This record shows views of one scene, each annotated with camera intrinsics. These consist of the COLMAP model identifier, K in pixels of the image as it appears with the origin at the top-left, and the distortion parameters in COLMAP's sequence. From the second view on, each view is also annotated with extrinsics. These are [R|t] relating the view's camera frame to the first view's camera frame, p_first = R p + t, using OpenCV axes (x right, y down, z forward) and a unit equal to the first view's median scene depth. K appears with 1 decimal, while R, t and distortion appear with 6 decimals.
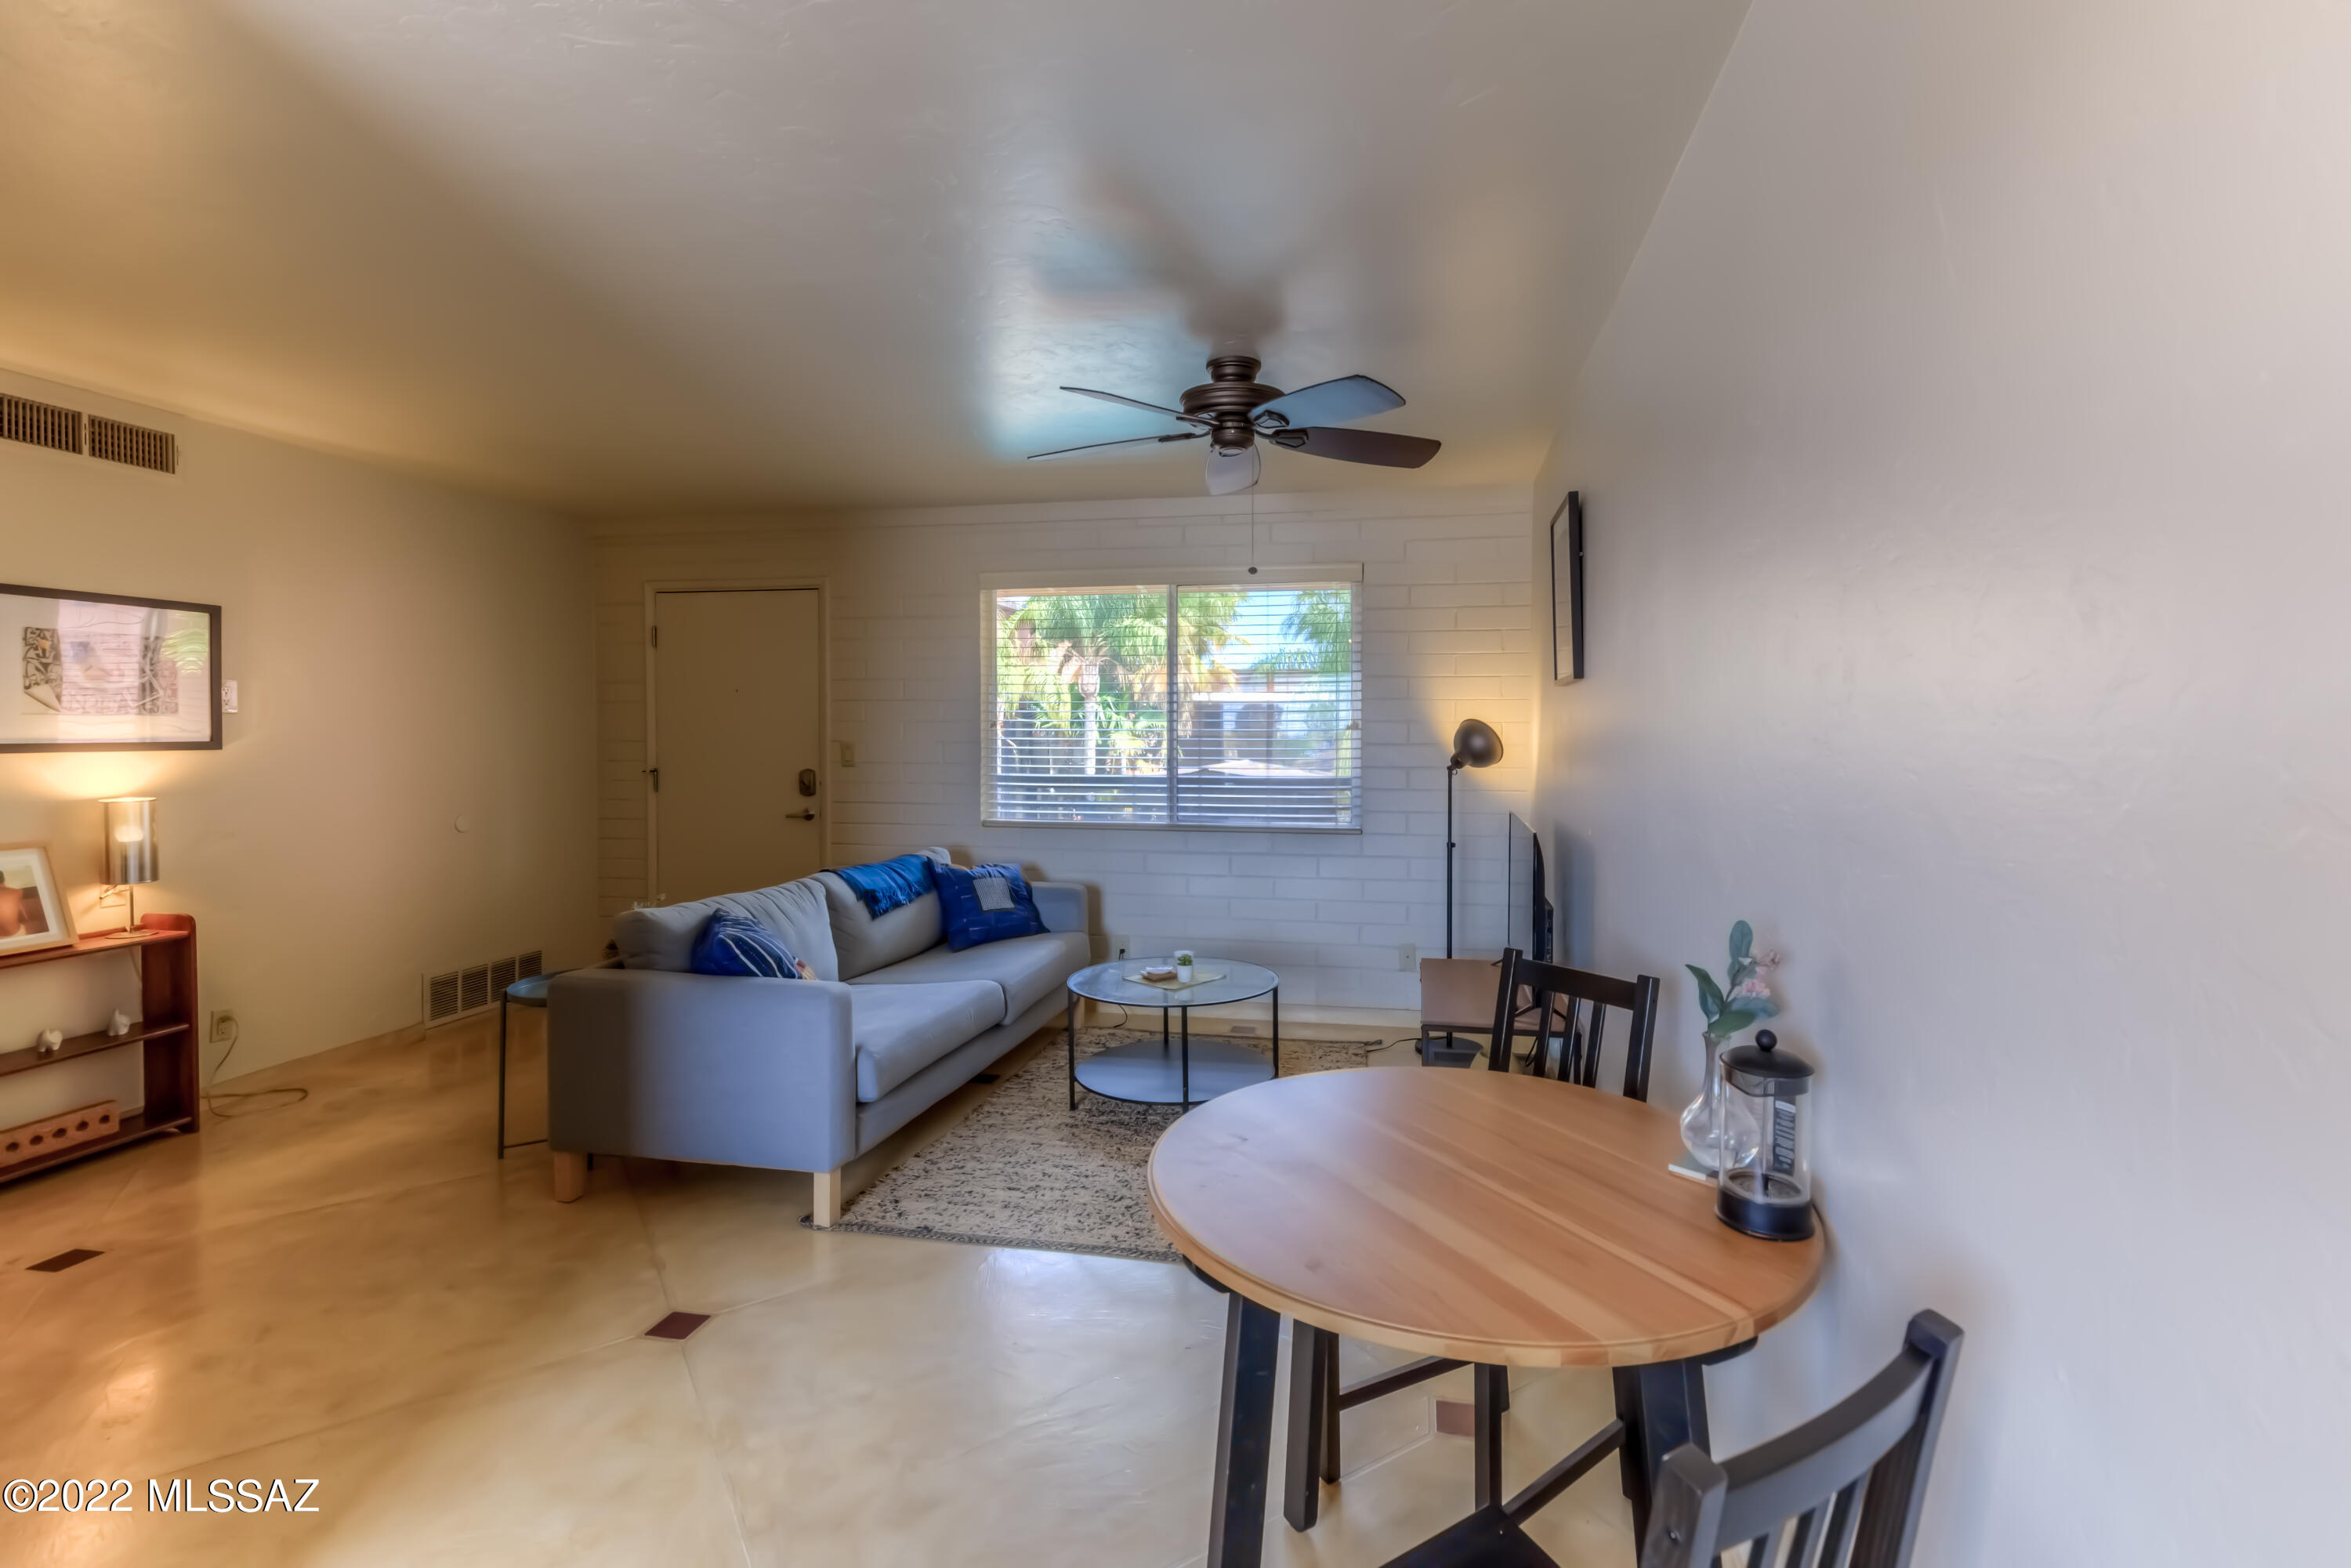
lens RADIAL K [[1071.1, 0, 1167.2], [0, 1071.1, 747.7], [0, 0, 1]] dist [0.025080, 0.000274]
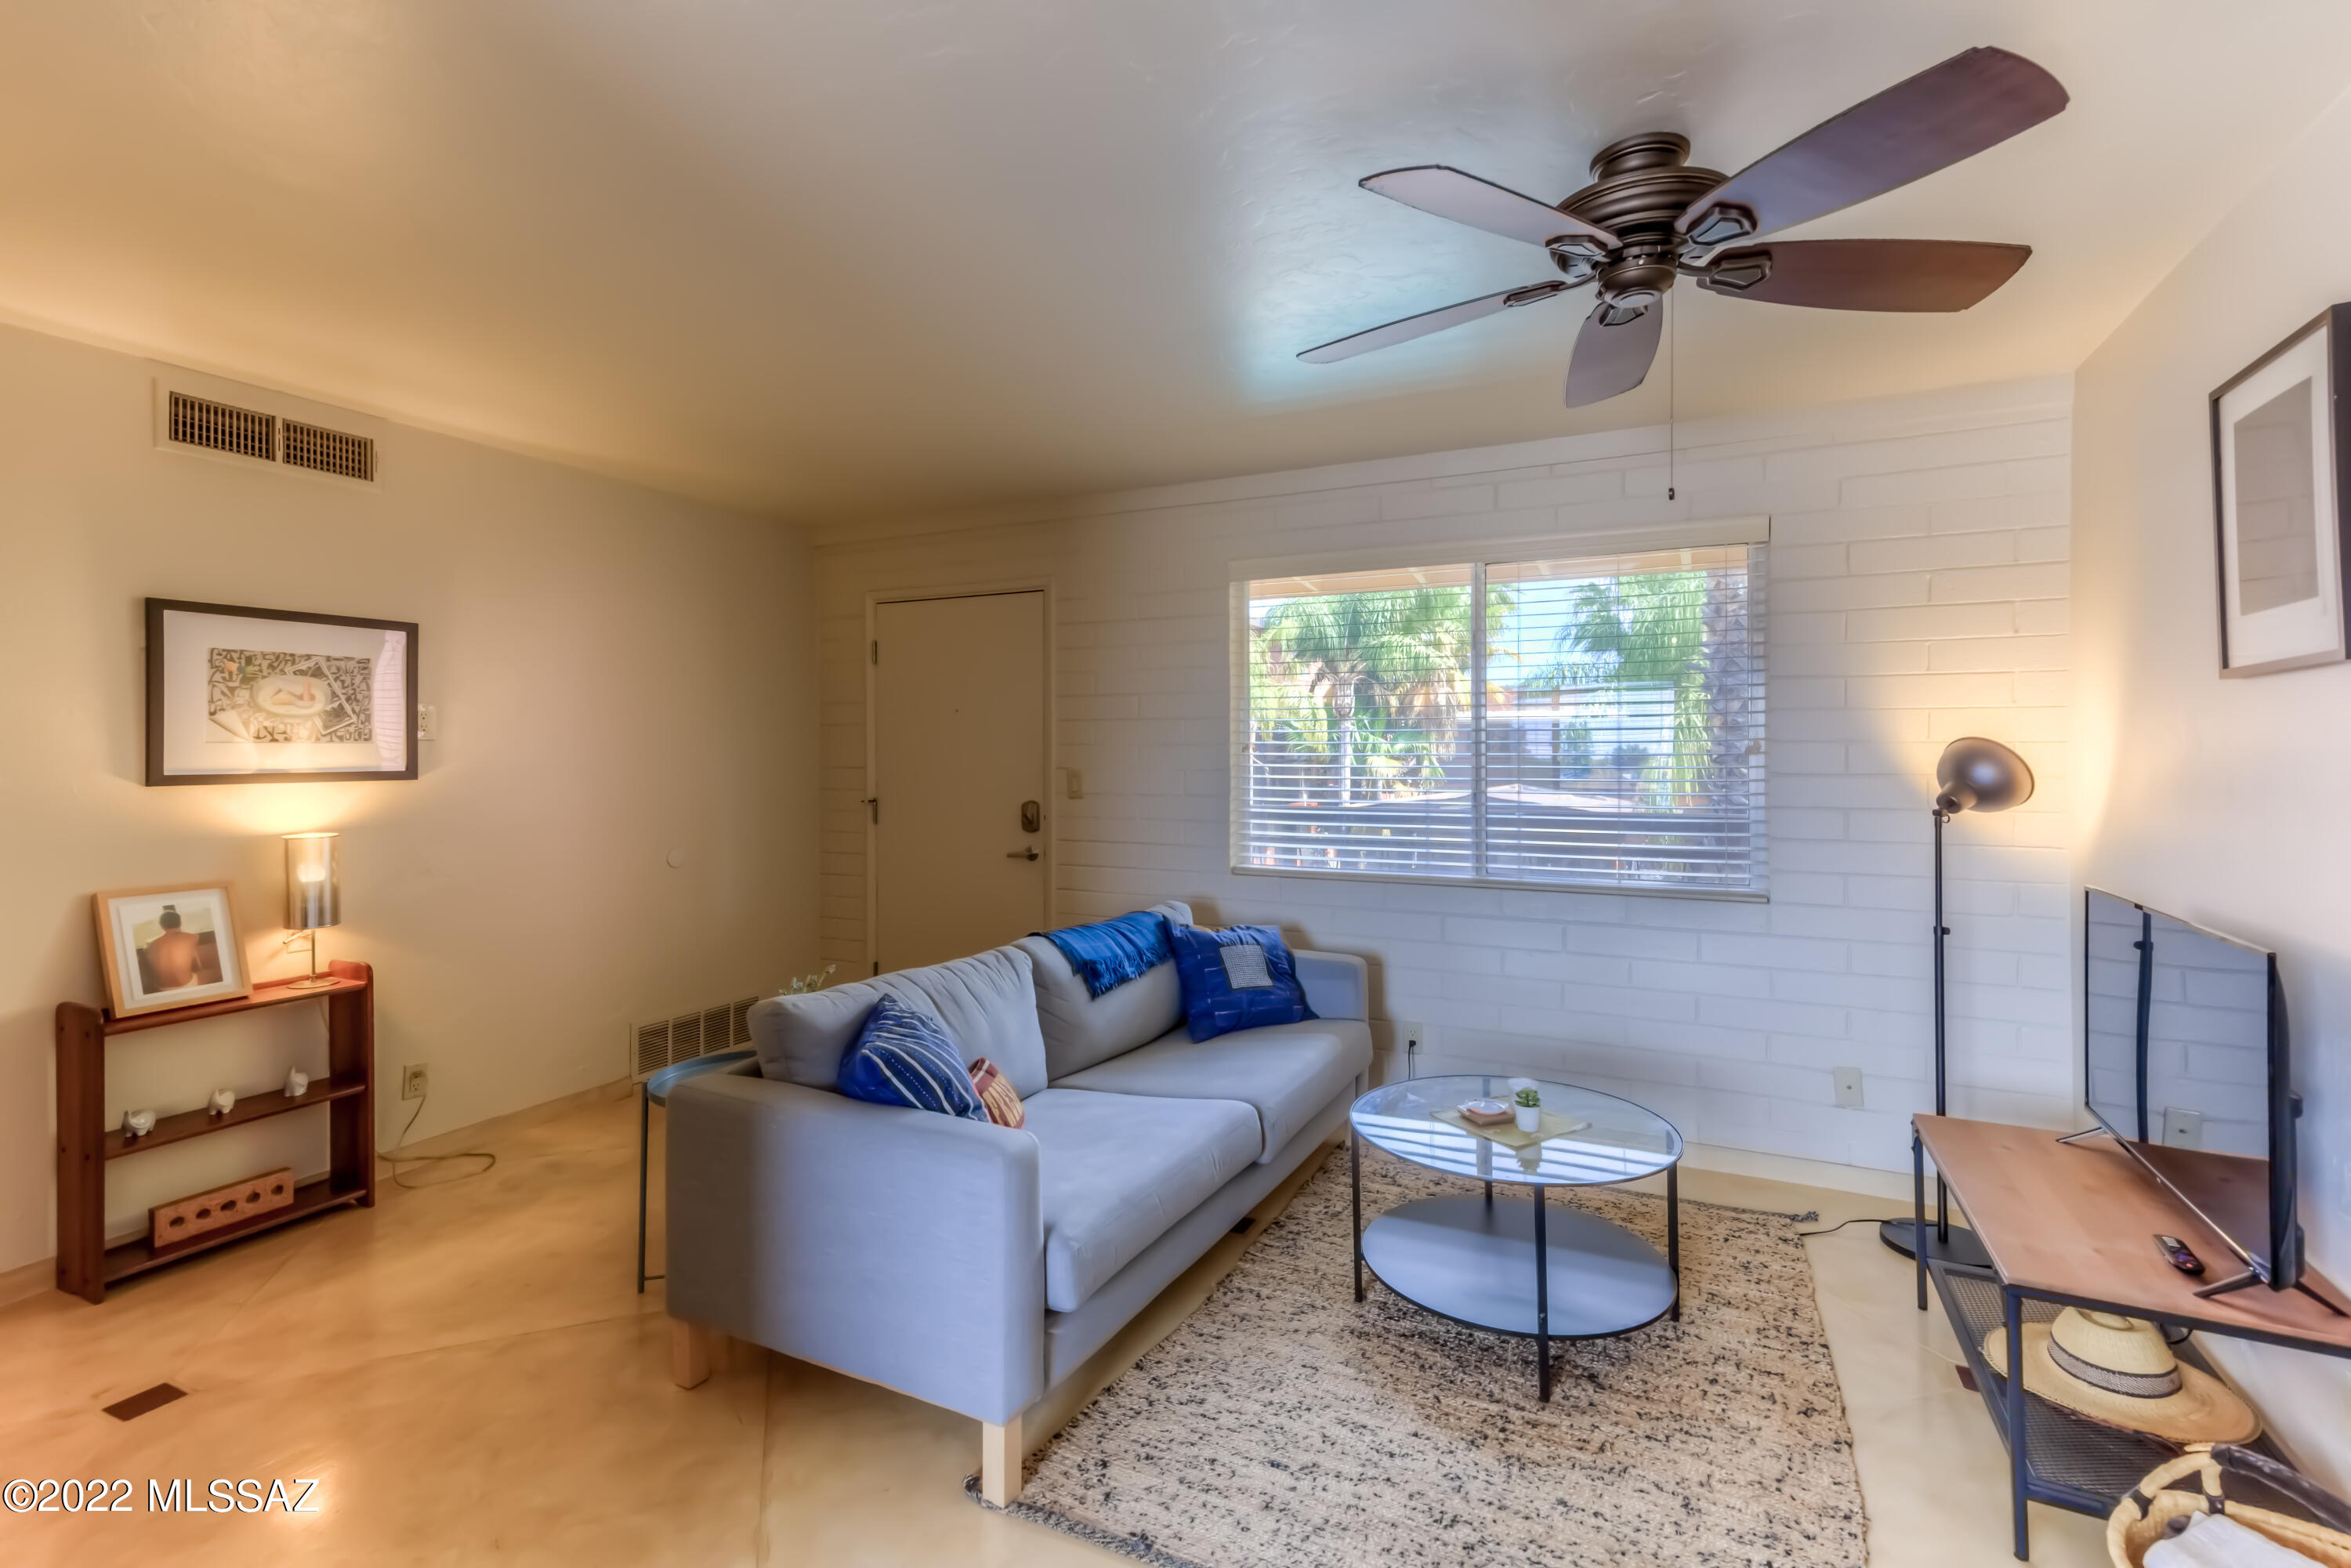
lens RADIAL K [[1063.3, 0, 1155.3], [0, 1063.3, 753.2], [0, 0, 1]] dist [0.016654, -0.000071]
pose [[0.970196, -0.002530, -0.242309, -0.047285], [-0.000978, 0.999896, -0.014357, -0.008543], [0.242320, 0.014166, 0.970093, 0.289779]]
